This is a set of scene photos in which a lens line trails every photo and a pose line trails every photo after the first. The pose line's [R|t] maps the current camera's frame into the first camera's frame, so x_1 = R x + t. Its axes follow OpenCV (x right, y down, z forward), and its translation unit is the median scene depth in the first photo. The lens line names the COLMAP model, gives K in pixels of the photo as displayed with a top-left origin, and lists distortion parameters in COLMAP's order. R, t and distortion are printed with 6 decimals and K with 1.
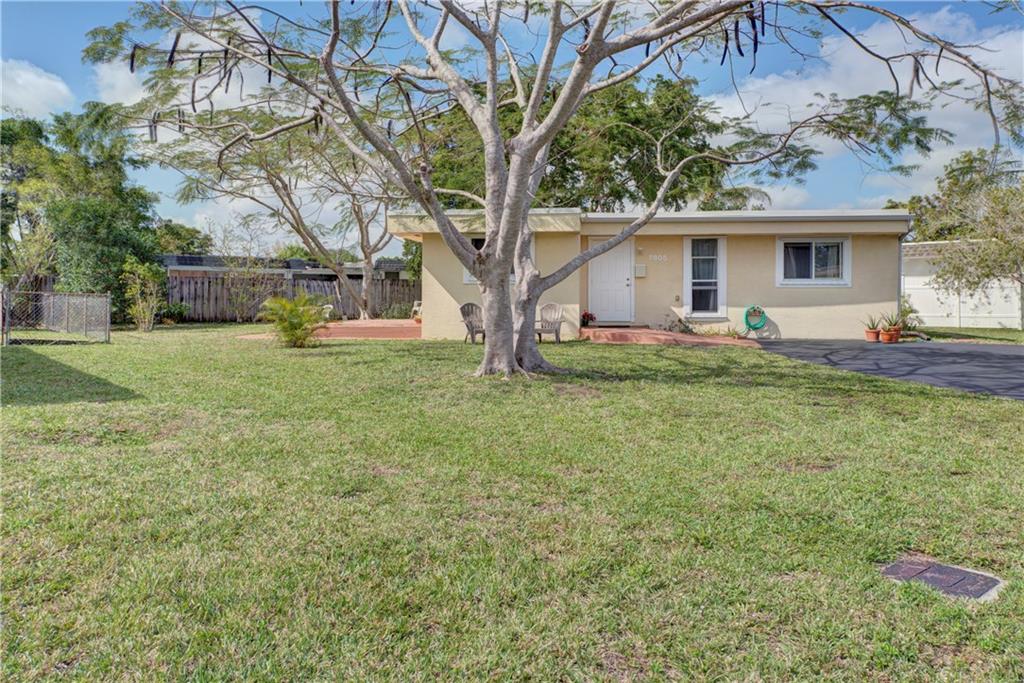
lens RADIAL K [[765.0, 0, 509.7], [0, 765.0, 340.5], [0, 0, 1]] dist [0.010838, 0.003249]
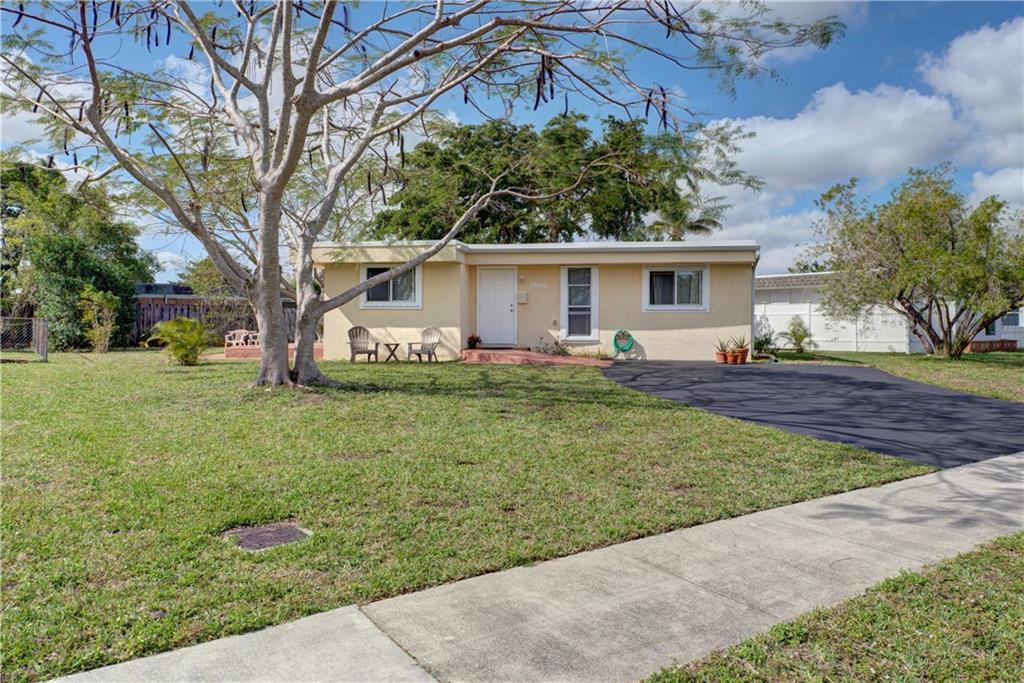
lens RADIAL K [[727.8, 0, 528.7], [0, 727.8, 363.0], [0, 0, 1]] dist [0.007002, -0.002295]
pose [[0.999480, 0.002885, -0.032108, 0.219345], [-0.003050, 0.999982, -0.005077, 0.007677], [0.032093, 0.005172, 0.999472, -0.034133]]
